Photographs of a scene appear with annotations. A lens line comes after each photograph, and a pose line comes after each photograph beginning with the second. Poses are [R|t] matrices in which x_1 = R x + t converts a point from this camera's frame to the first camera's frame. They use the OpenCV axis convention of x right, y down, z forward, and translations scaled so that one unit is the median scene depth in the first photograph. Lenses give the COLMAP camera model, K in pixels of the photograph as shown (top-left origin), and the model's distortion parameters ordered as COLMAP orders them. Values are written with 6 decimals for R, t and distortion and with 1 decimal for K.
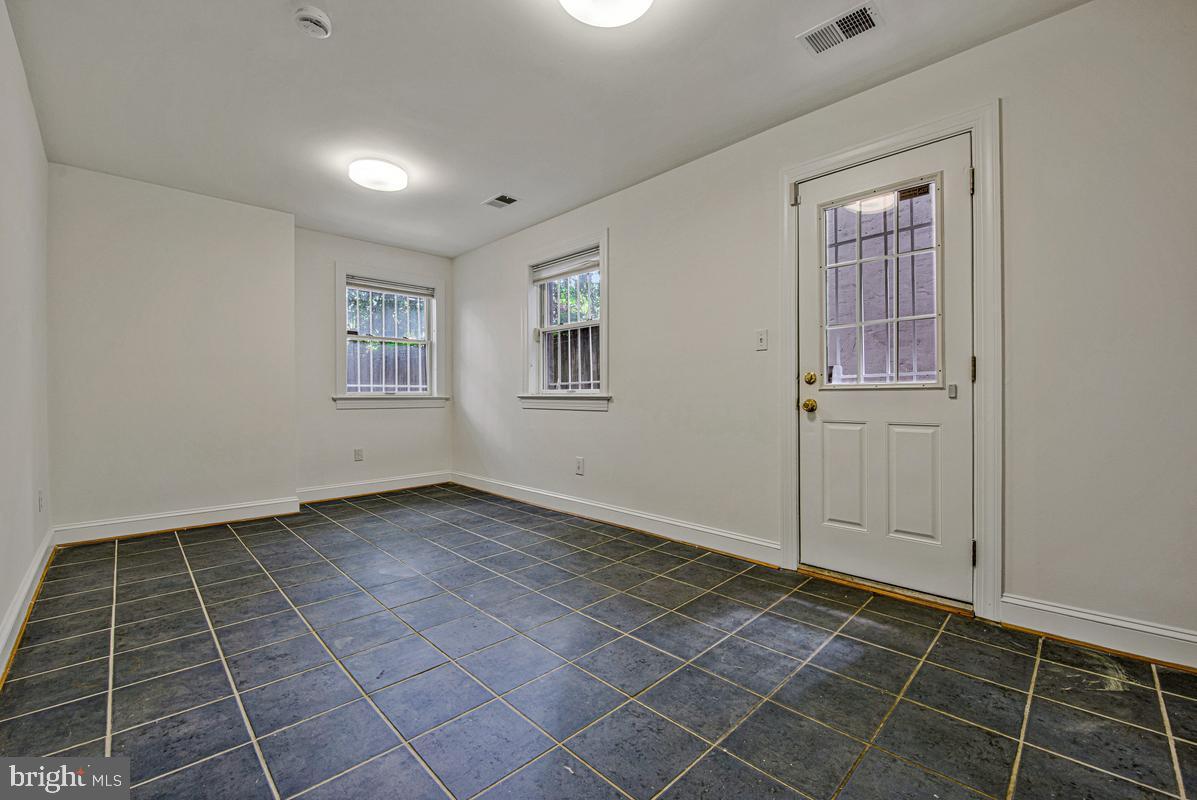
lens RADIAL K [[491.1, 0, 598.2], [0, 491.1, 399.4], [0, 0, 1]] dist [-0.024748, 0.003082]
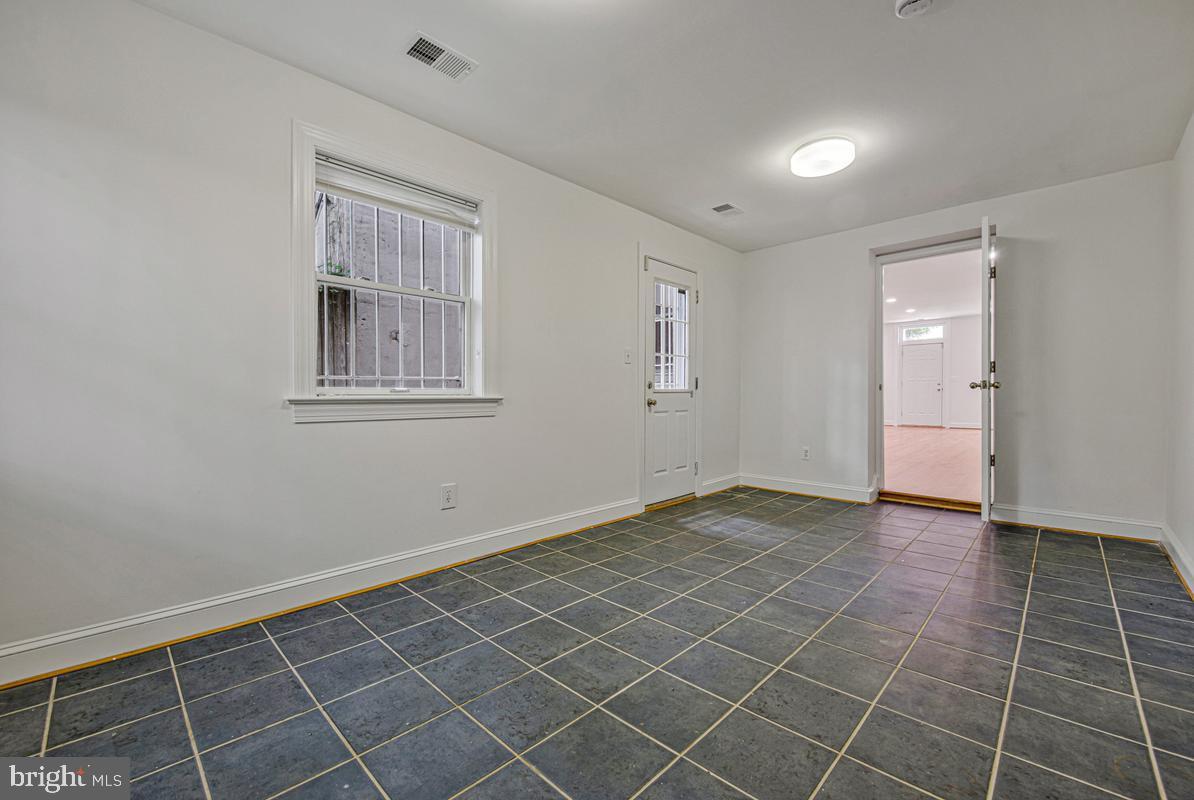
lens RADIAL K [[493.1, 0, 588.1], [0, 493.1, 397.0], [0, 0, 1]] dist [-0.010919, -0.000354]
pose [[-0.021148, -0.002150, 0.999774, -1.129834], [0.011845, 0.999927, 0.002401, -0.010299], [-0.999706, 0.011893, -0.021121, 1.220209]]
